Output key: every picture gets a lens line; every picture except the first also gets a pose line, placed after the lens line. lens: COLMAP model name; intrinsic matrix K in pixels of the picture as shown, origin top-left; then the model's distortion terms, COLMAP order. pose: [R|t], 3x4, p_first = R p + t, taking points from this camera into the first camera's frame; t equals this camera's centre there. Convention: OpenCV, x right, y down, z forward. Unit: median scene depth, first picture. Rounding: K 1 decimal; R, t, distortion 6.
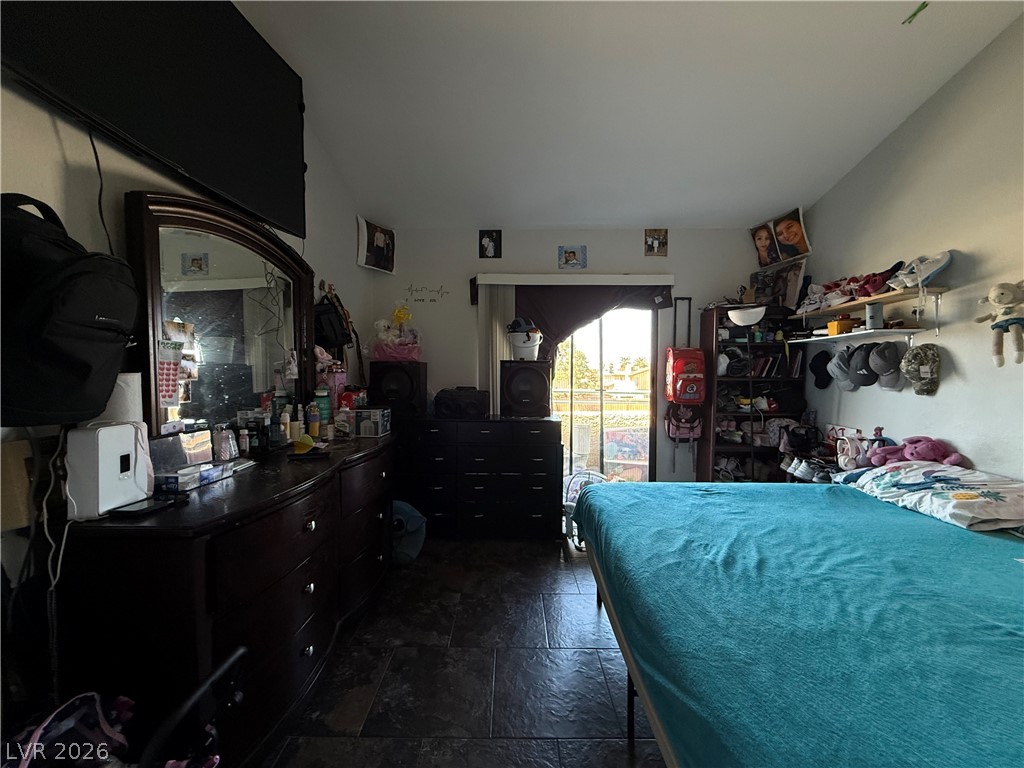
lens RADIAL K [[407.8, 0, 507.3], [0, 407.8, 385.2], [0, 0, 1]] dist [0.000028, 0.000387]
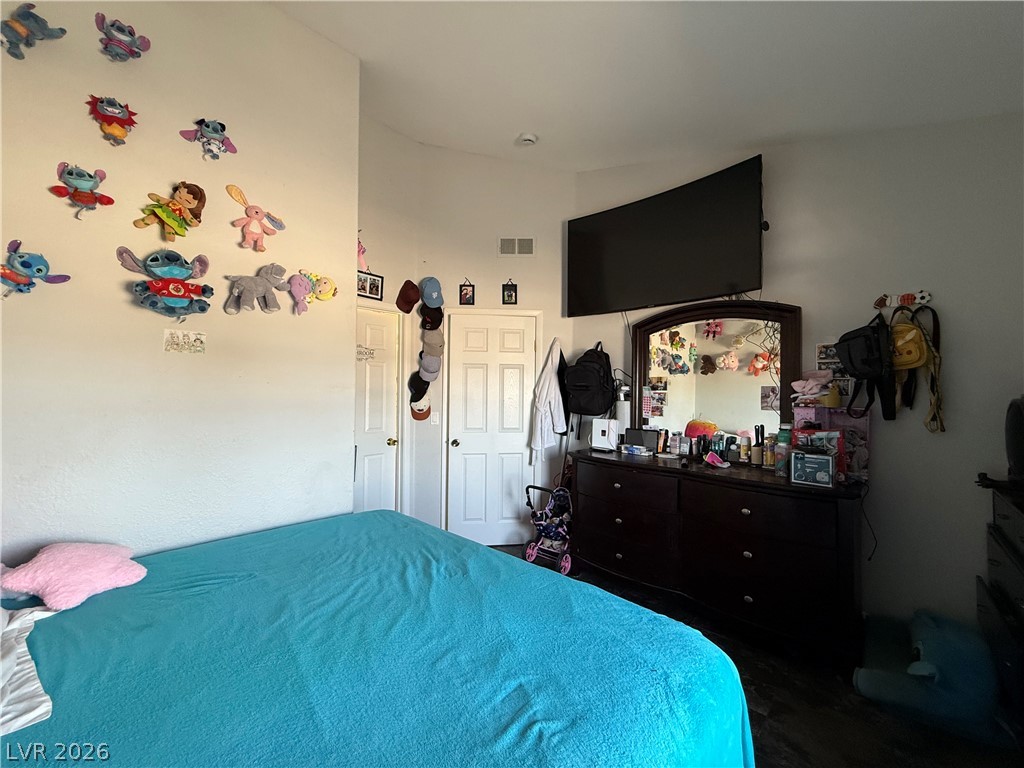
lens RADIAL K [[407.8, 0, 507.3], [0, 407.8, 386.3], [0, 0, 1]] dist [0.000028, 0.000387]
pose [[-0.683994, -0.018095, -0.729263, 0.931283], [-0.034769, 0.999365, 0.007813, -0.076606], [0.728658, 0.030700, -0.684189, 1.453707]]
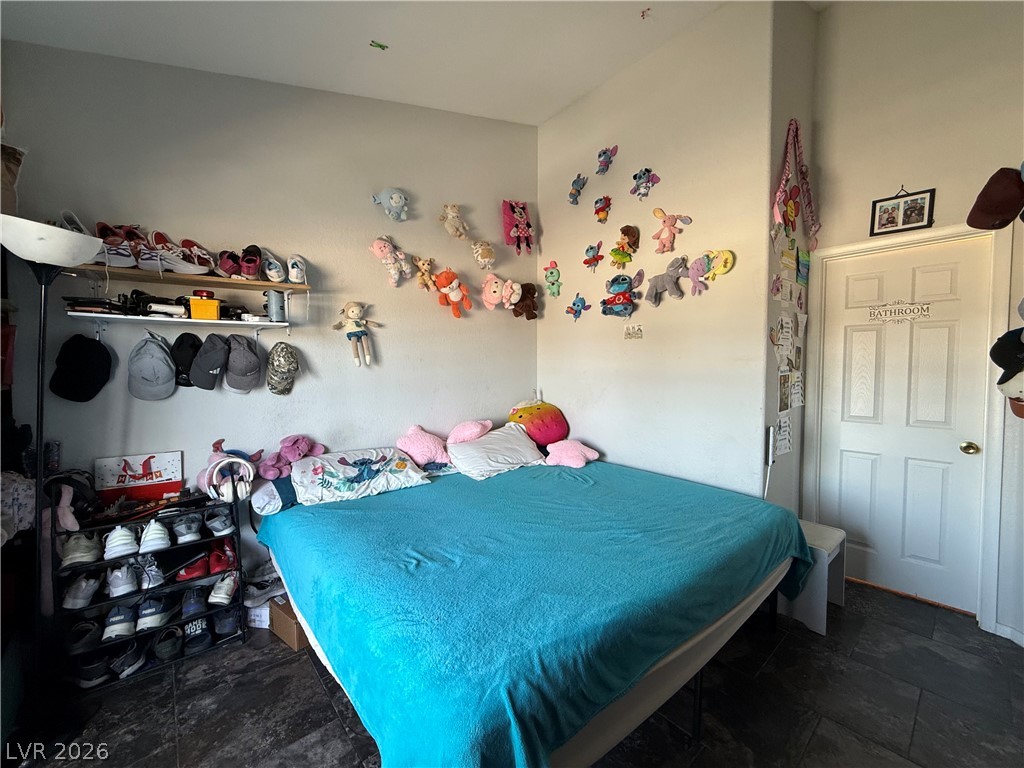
lens RADIAL K [[407.8, 0, 517.7], [0, 407.8, 388.8], [0, 0, 1]] dist [0.000028, 0.000387]
pose [[-0.658366, -0.051512, 0.750933, -0.106537], [0.018731, 0.996225, 0.084761, -0.077331], [-0.752464, 0.069869, -0.654916, 1.509205]]
